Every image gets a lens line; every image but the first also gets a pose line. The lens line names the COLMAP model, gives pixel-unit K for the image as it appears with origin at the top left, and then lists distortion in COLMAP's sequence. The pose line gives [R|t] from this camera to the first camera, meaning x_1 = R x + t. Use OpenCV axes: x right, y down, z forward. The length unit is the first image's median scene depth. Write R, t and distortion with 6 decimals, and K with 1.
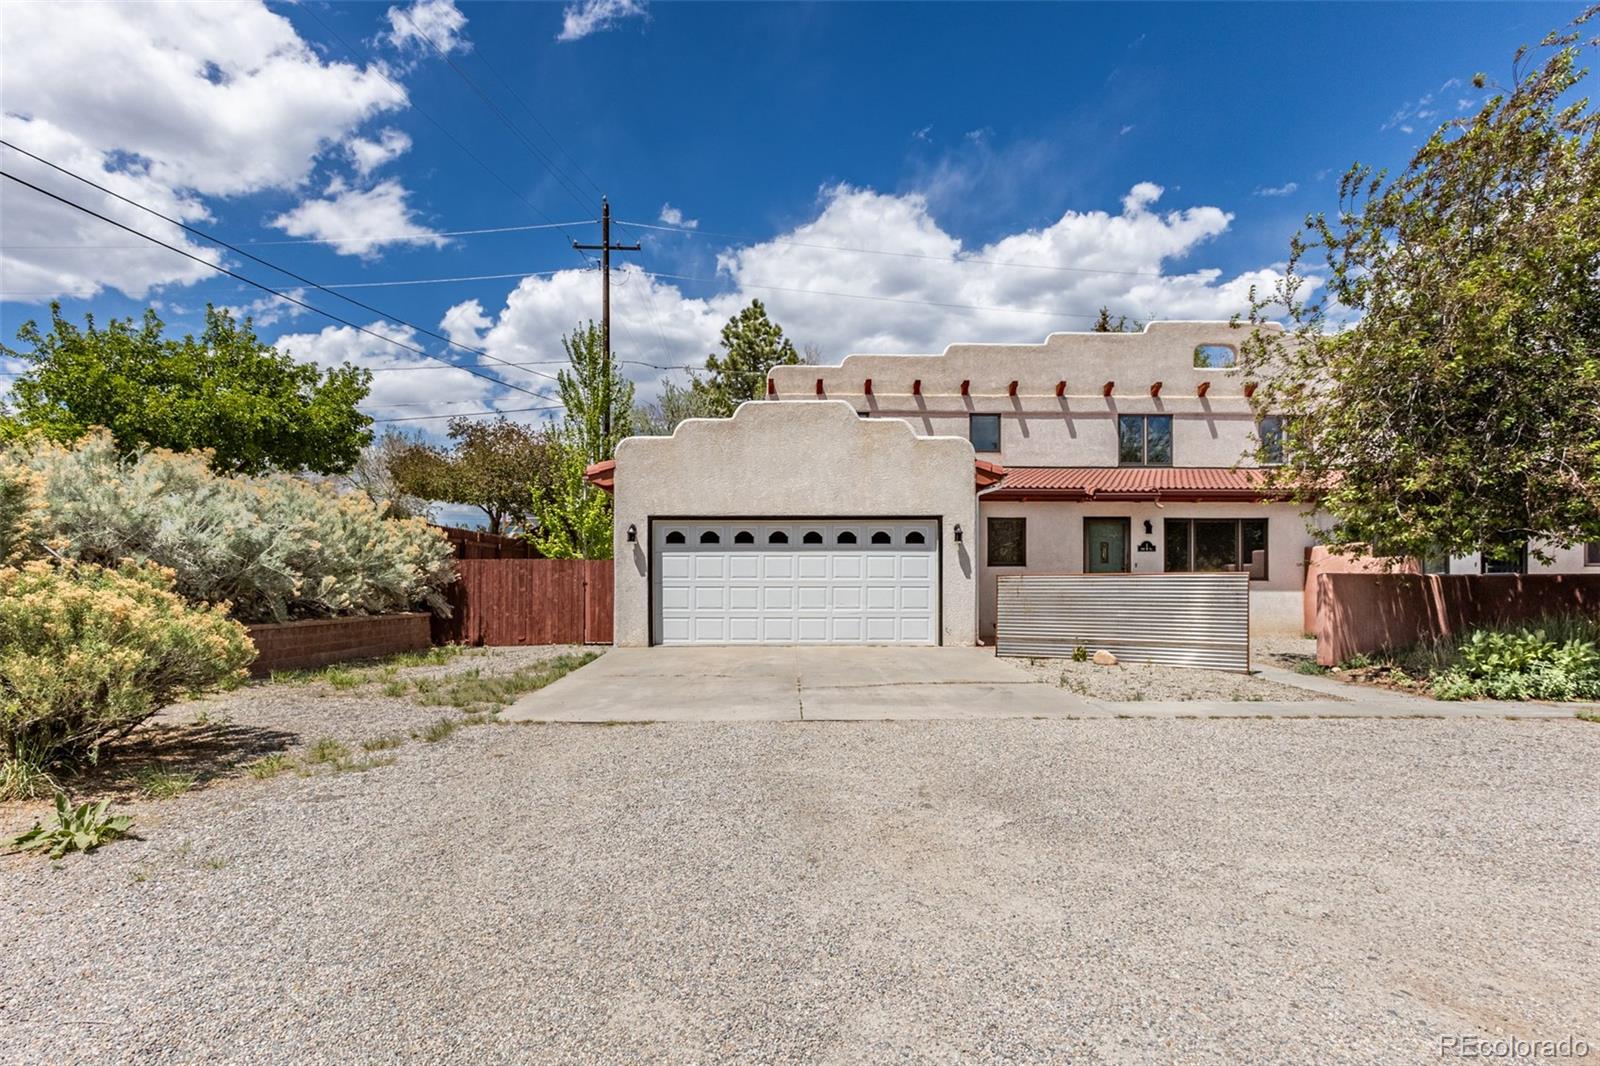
lens RADIAL K [[752.3, 0, 800.7], [0, 752.3, 584.3], [0, 0, 1]] dist [-0.002686, 0.000047]
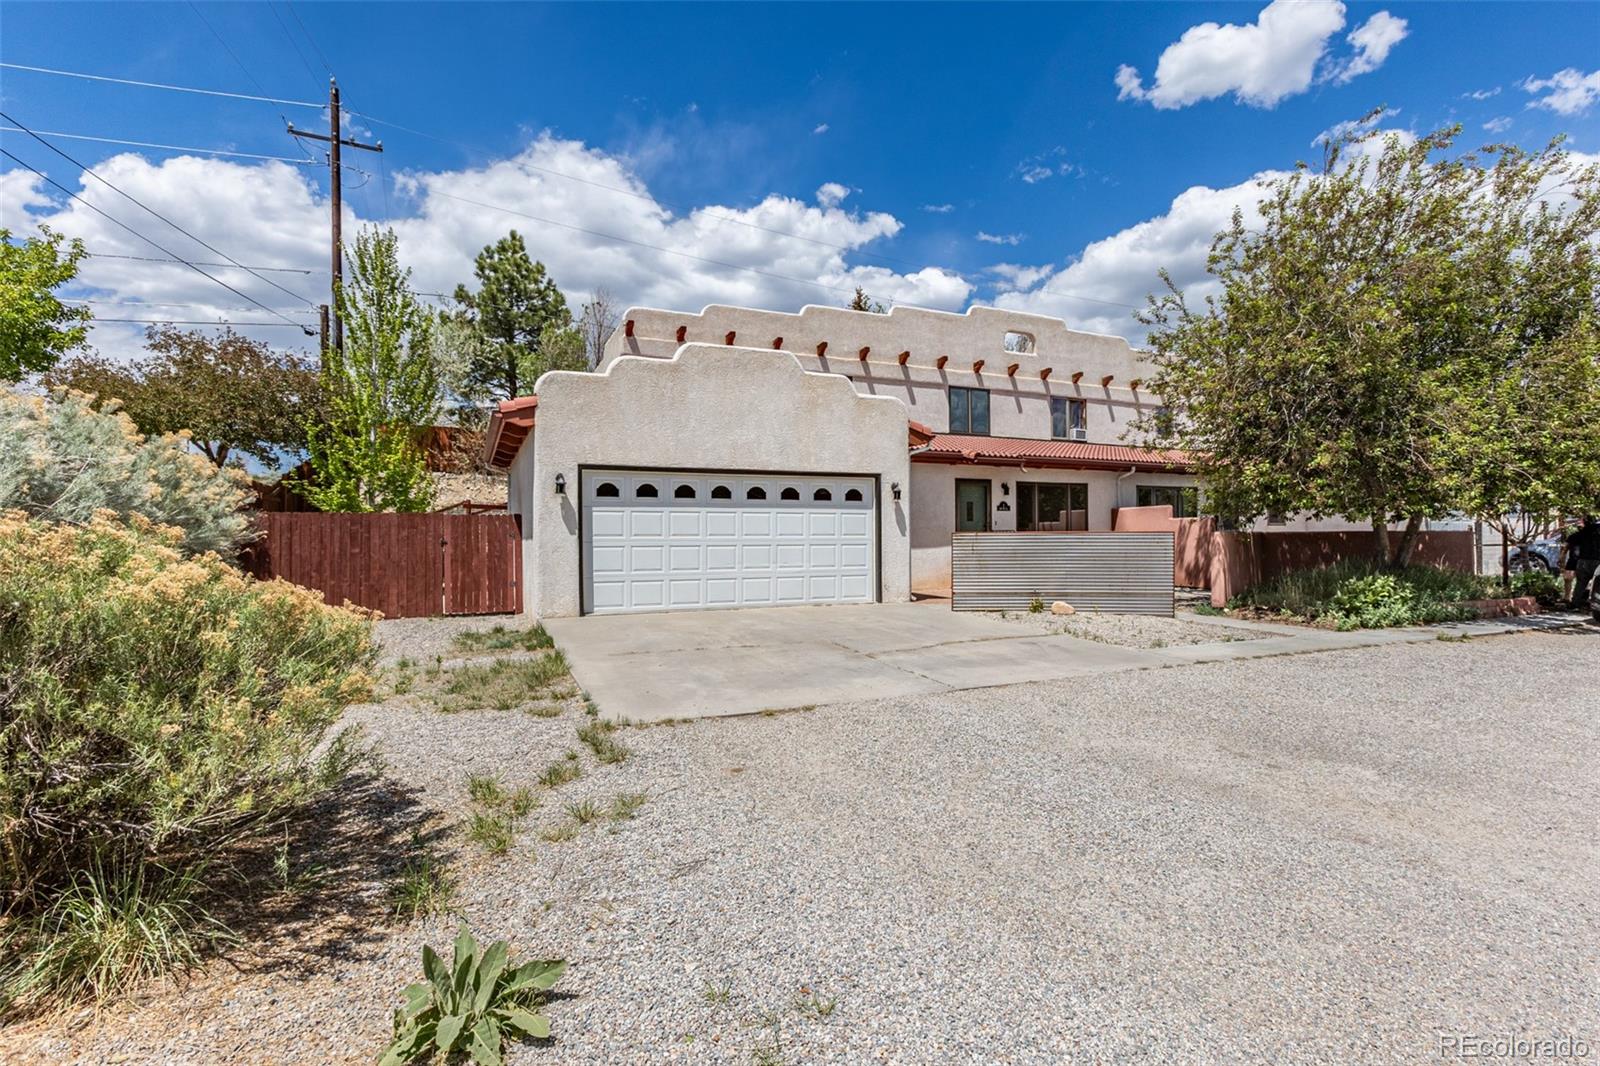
lens RADIAL K [[737.5, 0, 800.0], [0, 737.5, 533.0], [0, 0, 1]] dist [-0.004326, -0.000064]
pose [[0.922230, -0.001894, 0.386638, -0.286641], [0.005126, 0.999960, -0.007329, -0.004649], [-0.386609, 0.008741, 0.922202, 0.122908]]
